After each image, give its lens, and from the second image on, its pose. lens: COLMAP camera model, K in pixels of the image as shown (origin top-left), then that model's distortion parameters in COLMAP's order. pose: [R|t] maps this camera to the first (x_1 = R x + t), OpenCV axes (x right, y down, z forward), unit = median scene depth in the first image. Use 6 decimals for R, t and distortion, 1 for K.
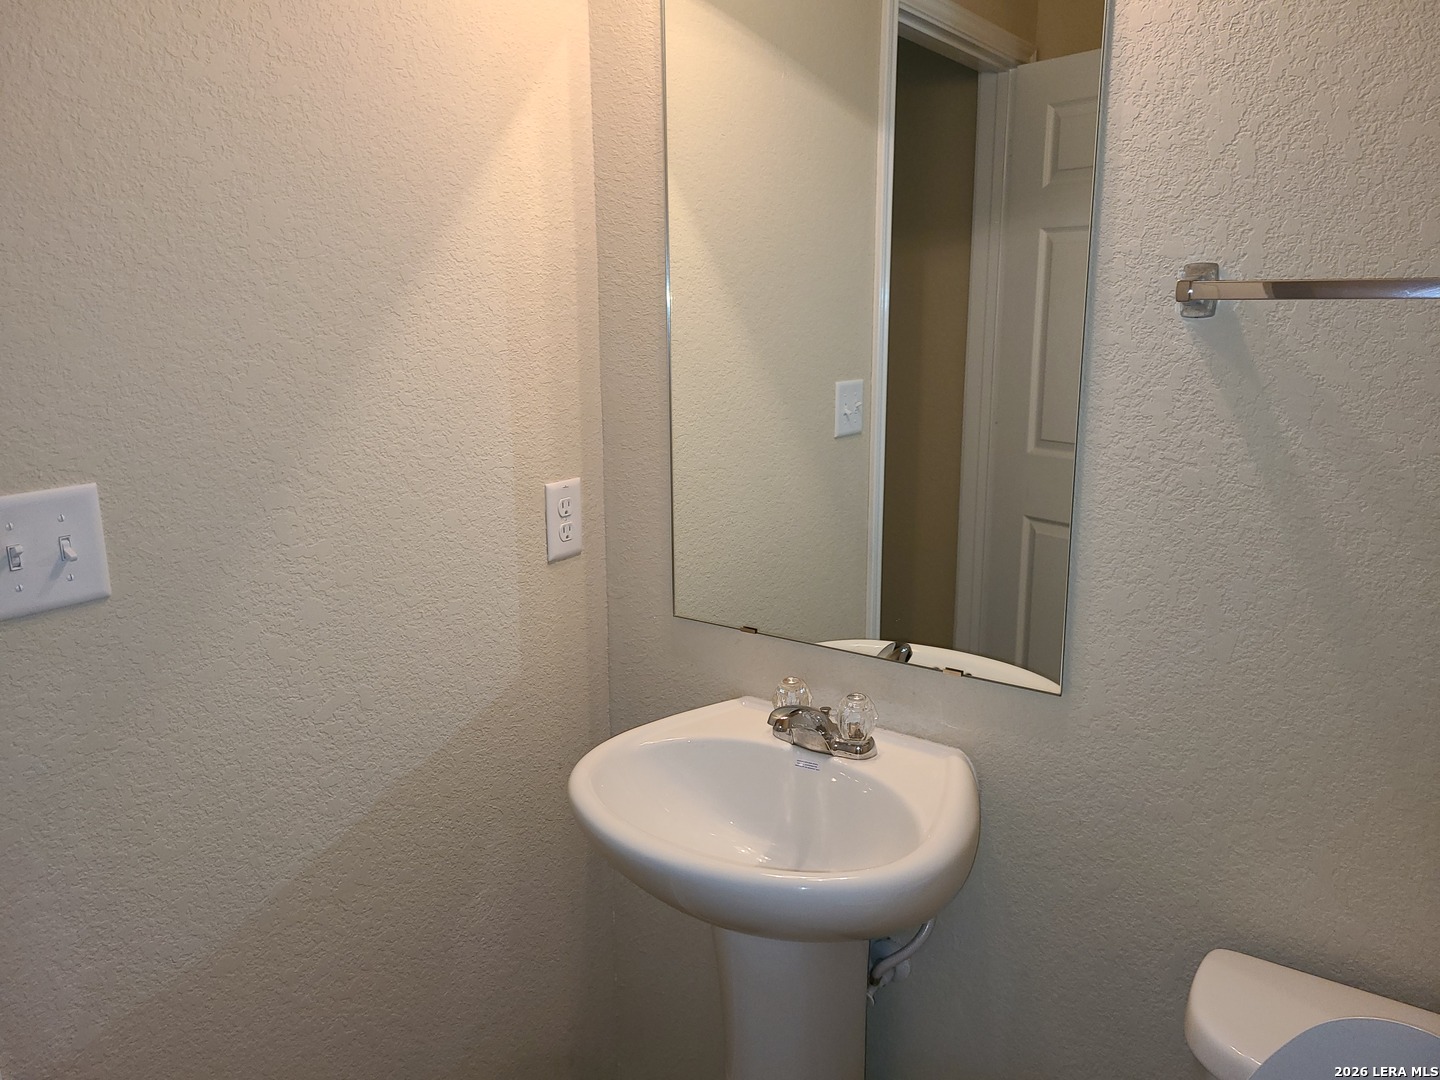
lens RADIAL K [[1079.3, 0, 720.8], [0, 1079.3, 543.6], [0, 0, 1]] dist [0.046072, -0.002606]
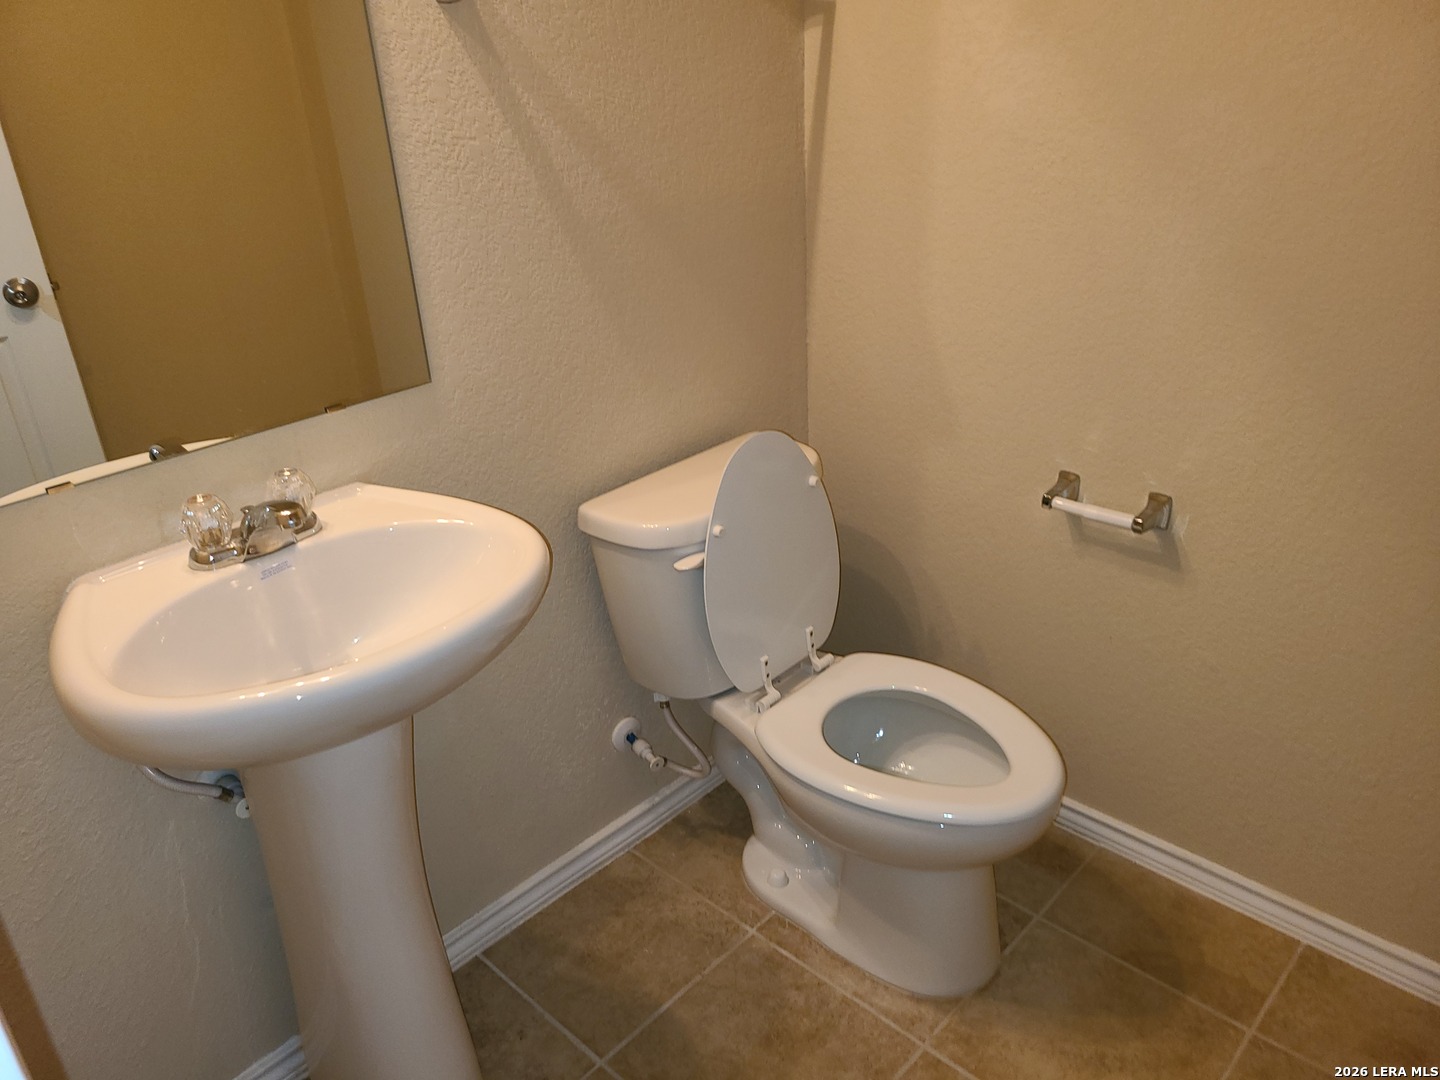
lens RADIAL K [[1079.3, 0, 719.4], [0, 1079.3, 536.5], [0, 0, 1]] dist [0.046072, -0.002606]
pose [[0.148554, -0.430191, 0.890431, -0.772621], [0.274737, 0.882929, 0.380731, -0.067273], [-0.949974, 0.188075, 0.249352, 0.524865]]
